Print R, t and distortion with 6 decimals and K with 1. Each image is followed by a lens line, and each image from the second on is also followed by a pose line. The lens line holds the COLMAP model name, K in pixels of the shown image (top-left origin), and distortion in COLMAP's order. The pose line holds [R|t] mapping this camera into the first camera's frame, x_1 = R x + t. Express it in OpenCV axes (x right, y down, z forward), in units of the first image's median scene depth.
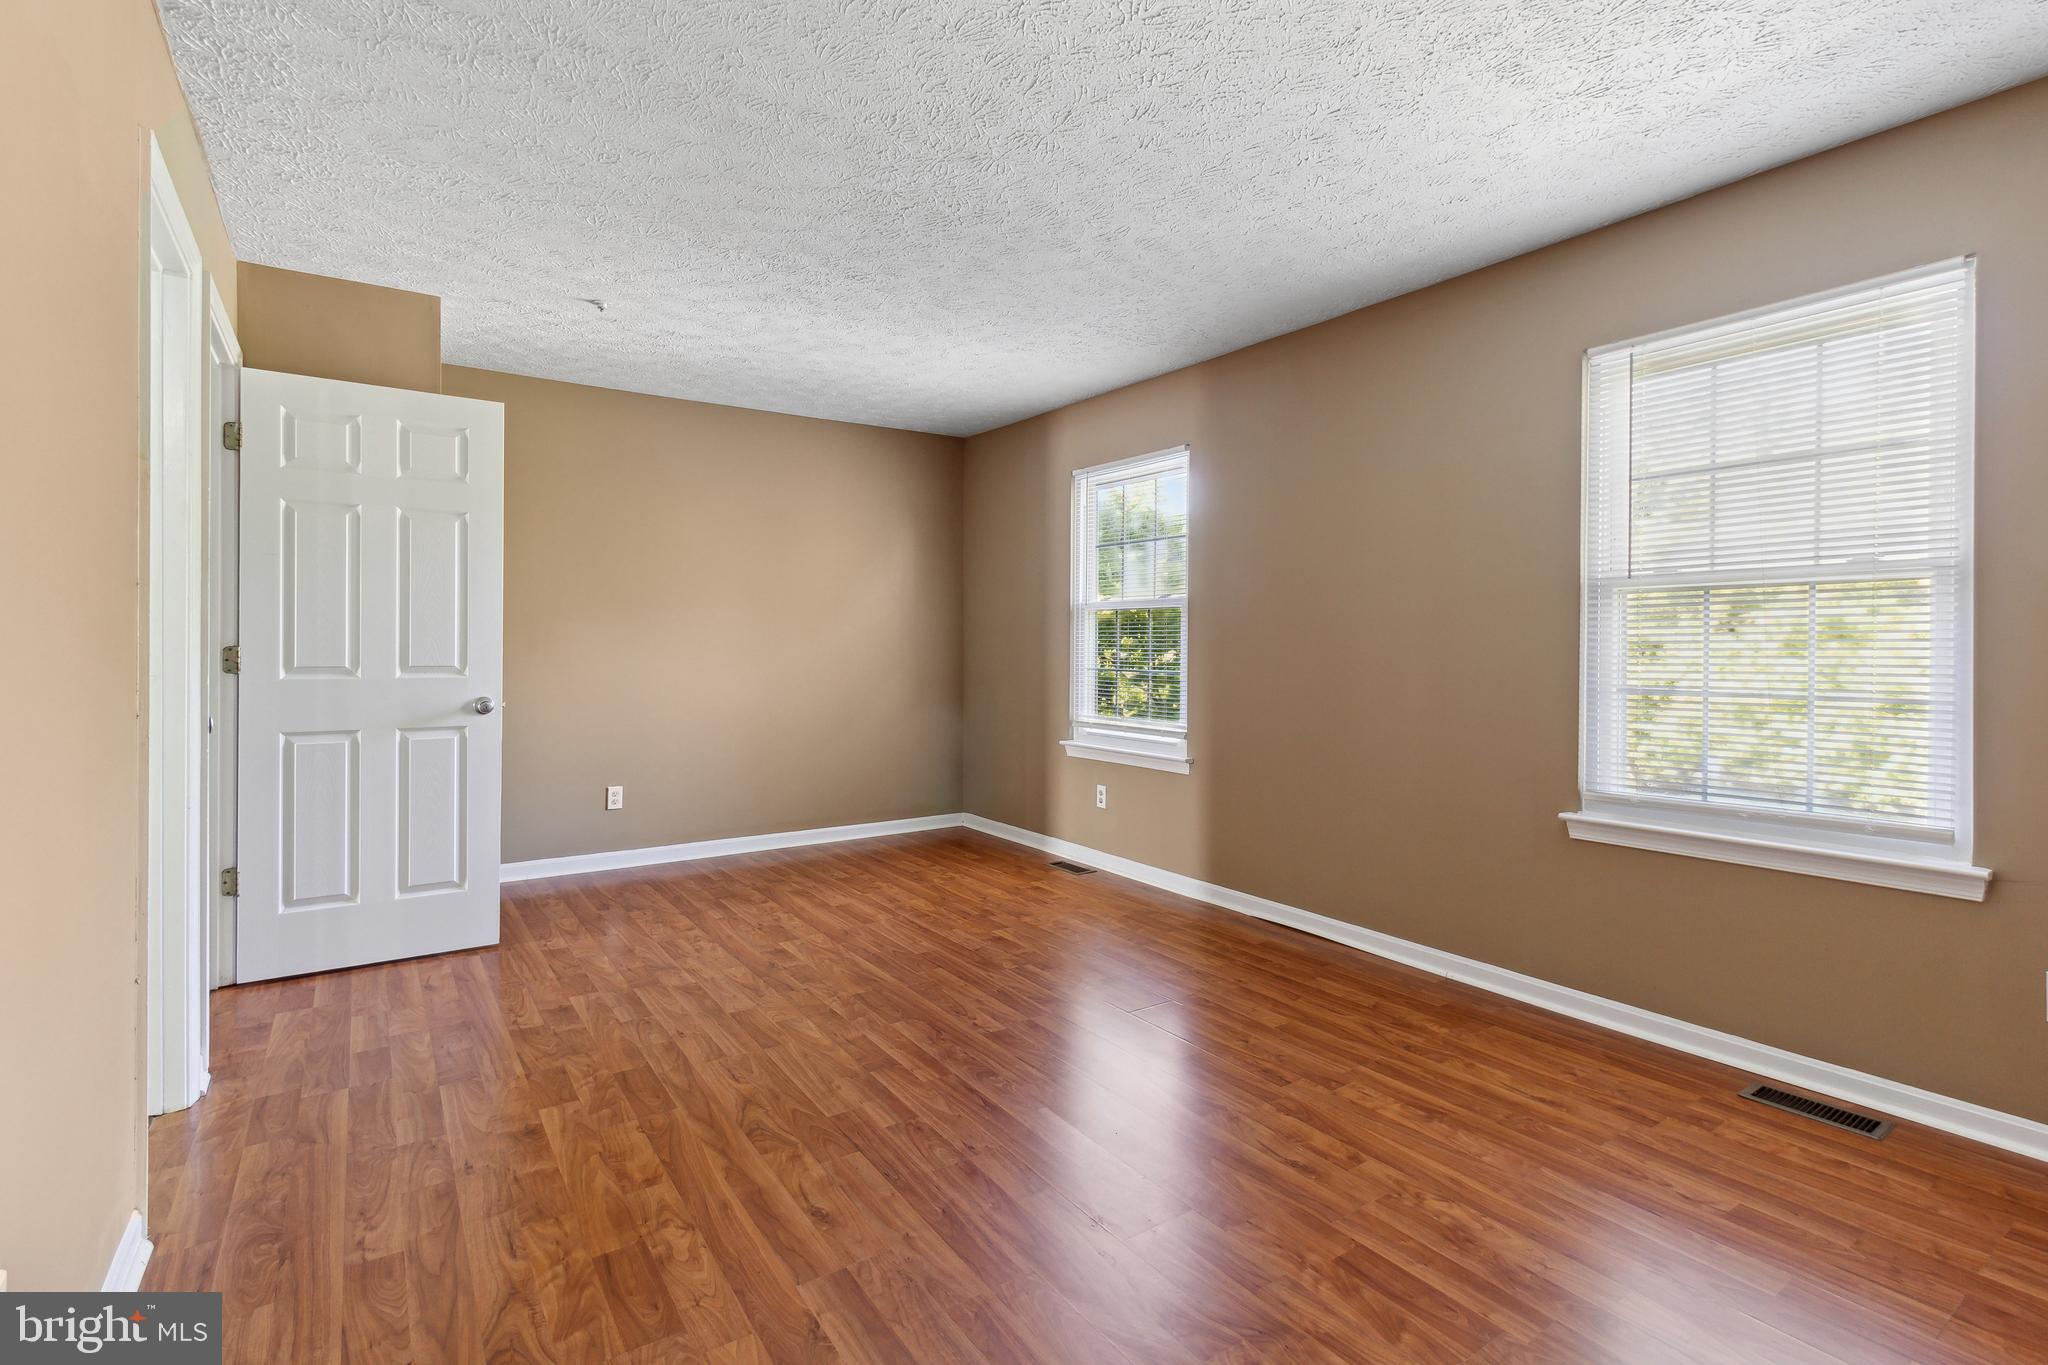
lens RADIAL K [[972.9, 0, 1022.7], [0, 972.9, 652.4], [0, 0, 1]] dist [0.003584, -0.001332]
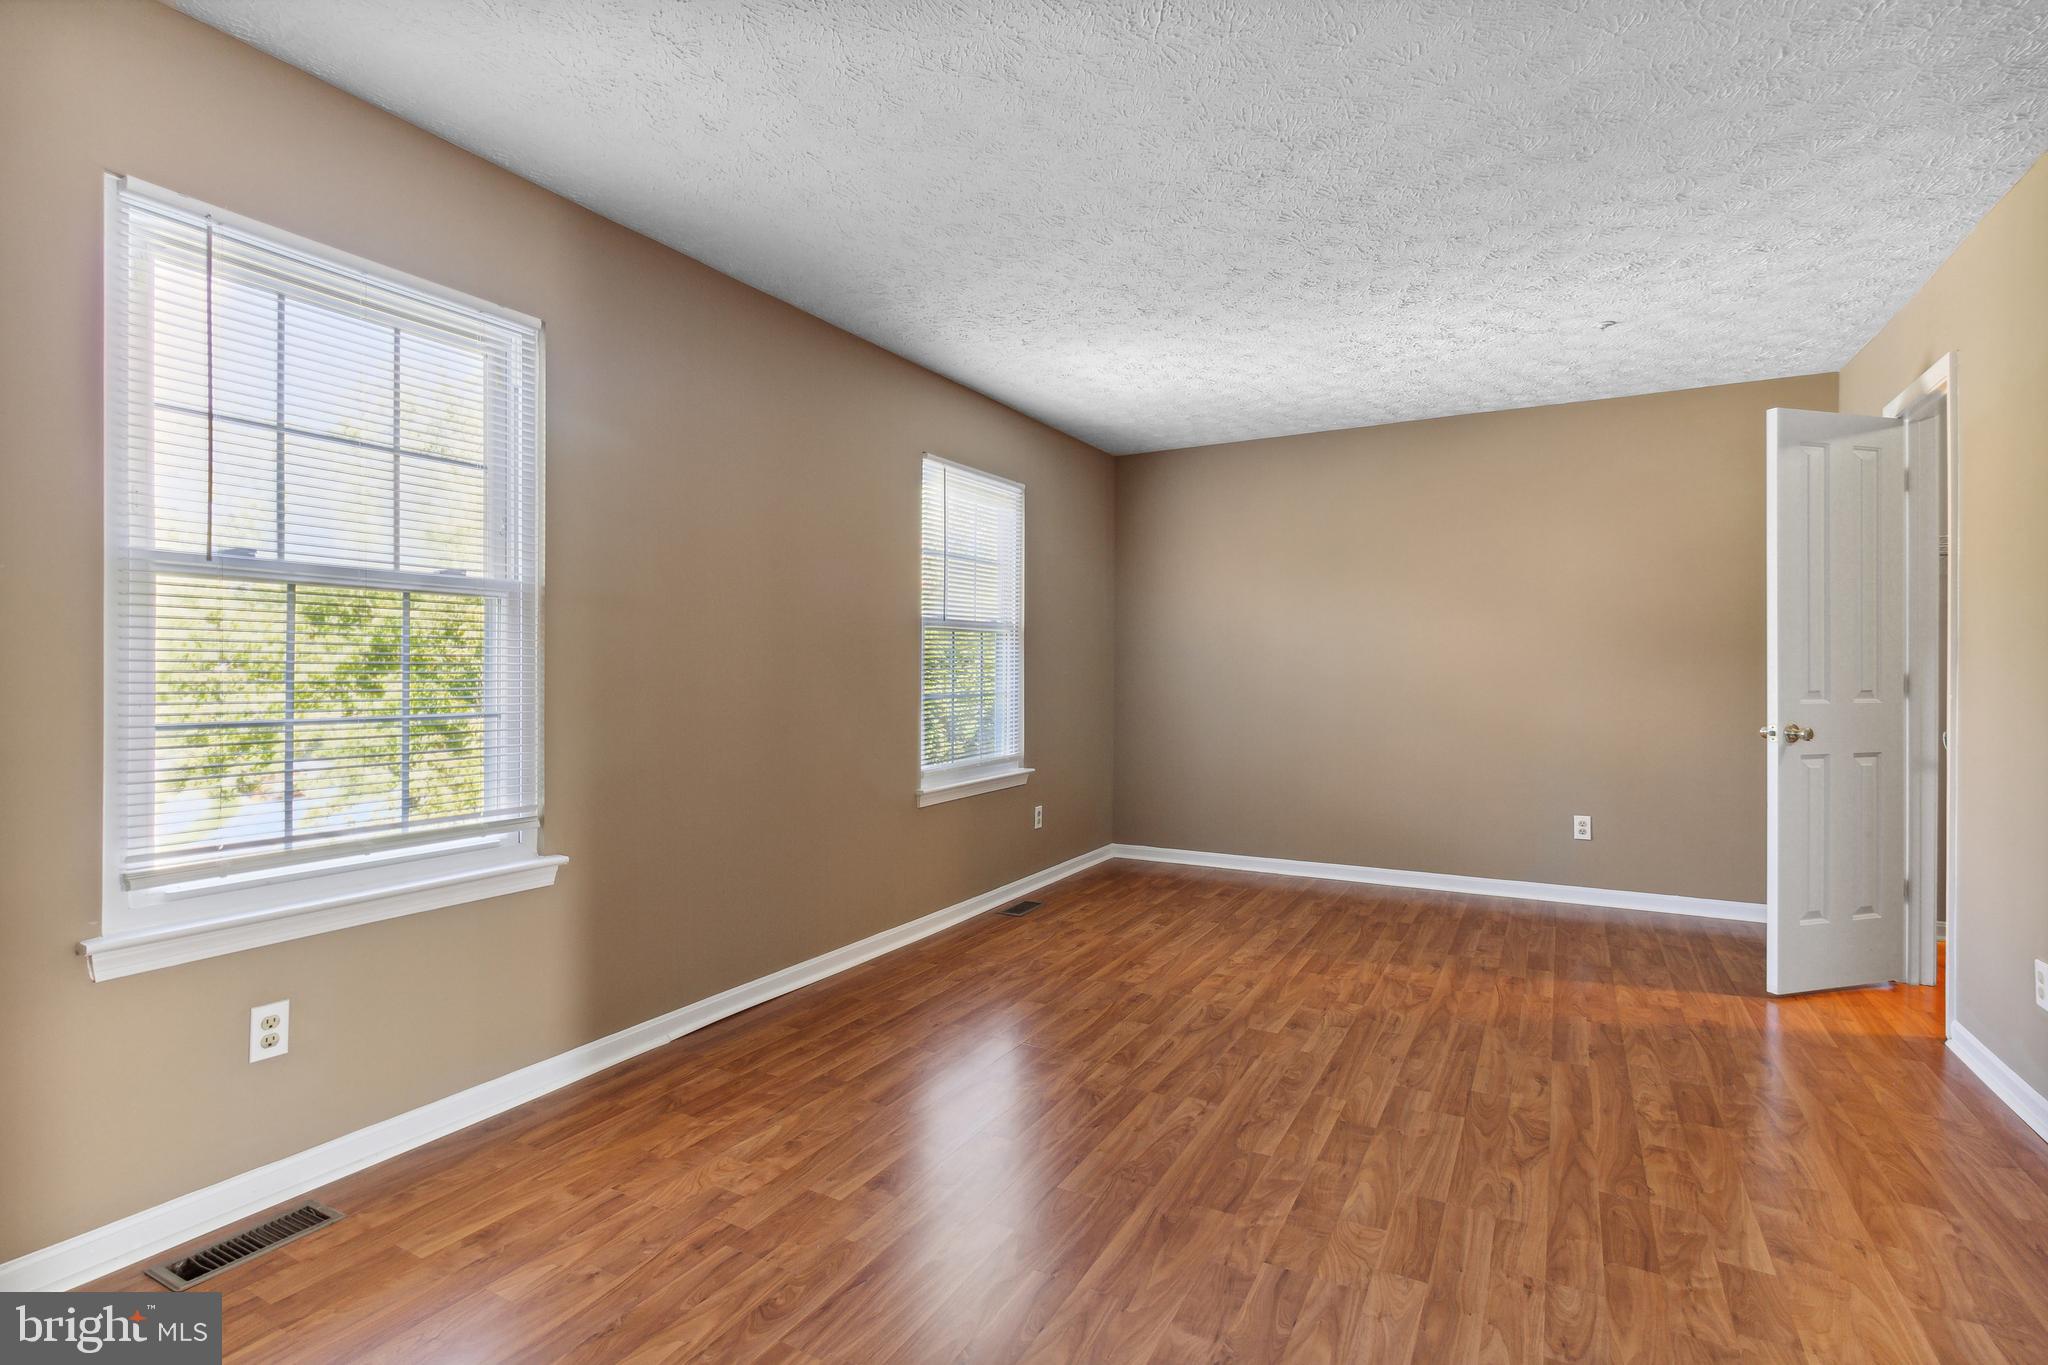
lens RADIAL K [[972.9, 0, 1039.8], [0, 972.9, 666.4], [0, 0, 1]] dist [0.003584, -0.001332]
pose [[-0.463968, -0.003199, 0.885846, -0.813304], [0.002123, 0.999987, 0.004722, -0.015307], [-0.885850, 0.004071, -0.463955, 1.675840]]
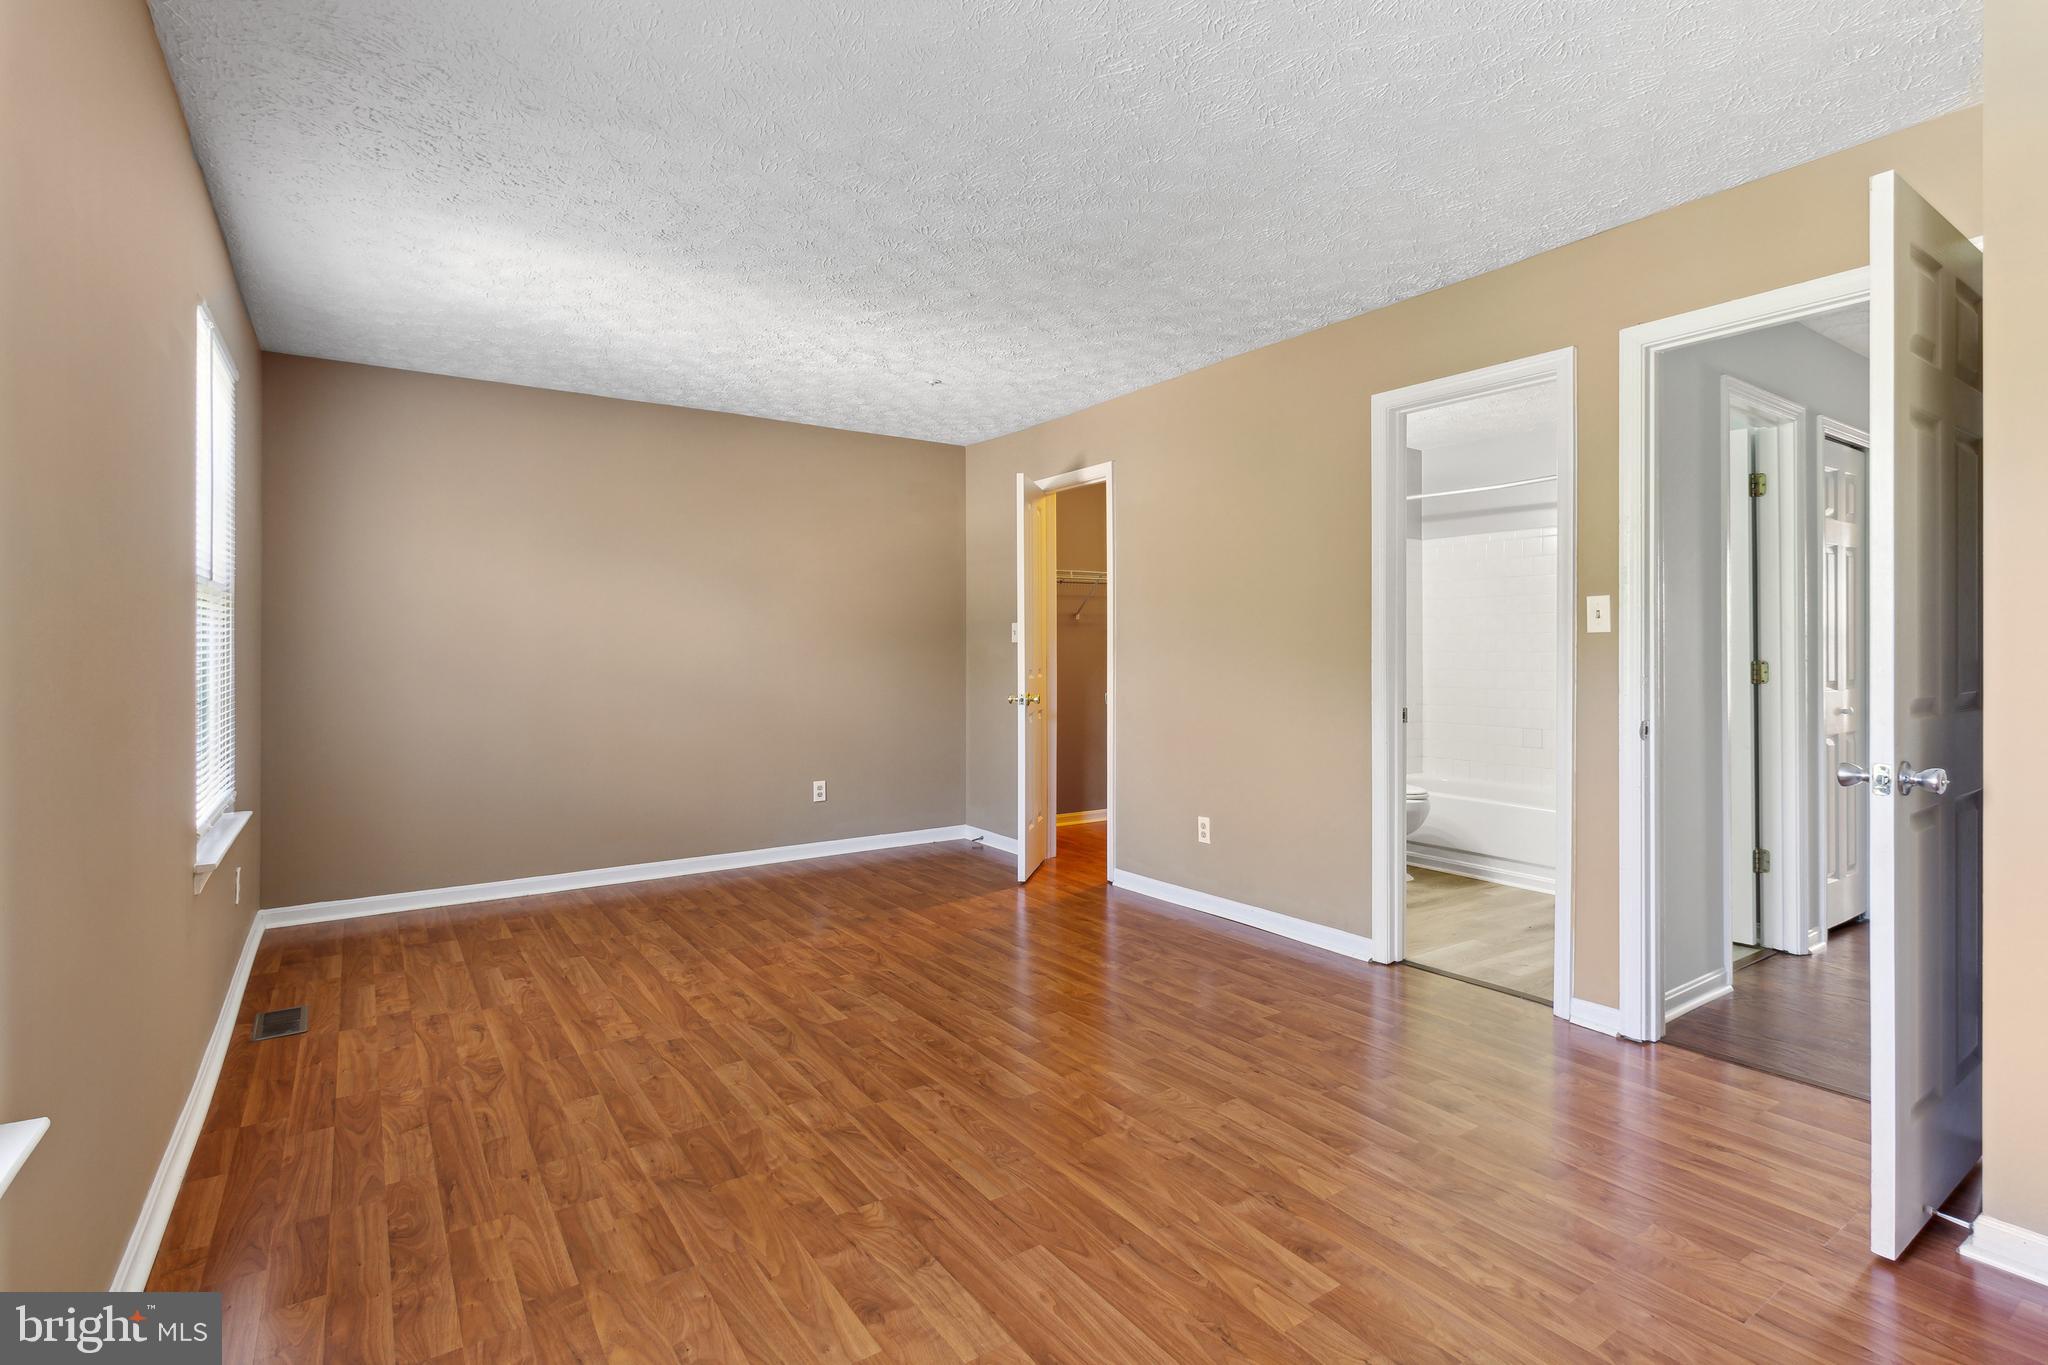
lens RADIAL K [[972.9, 0, 1048.9], [0, 972.9, 650.4], [0, 0, 1]] dist [0.003584, -0.001332]
pose [[-0.999712, -0.002599, -0.023855, -0.134956], [-0.002666, 0.999992, 0.002810, -0.017866], [0.023848, 0.002873, -0.999711, 2.060153]]
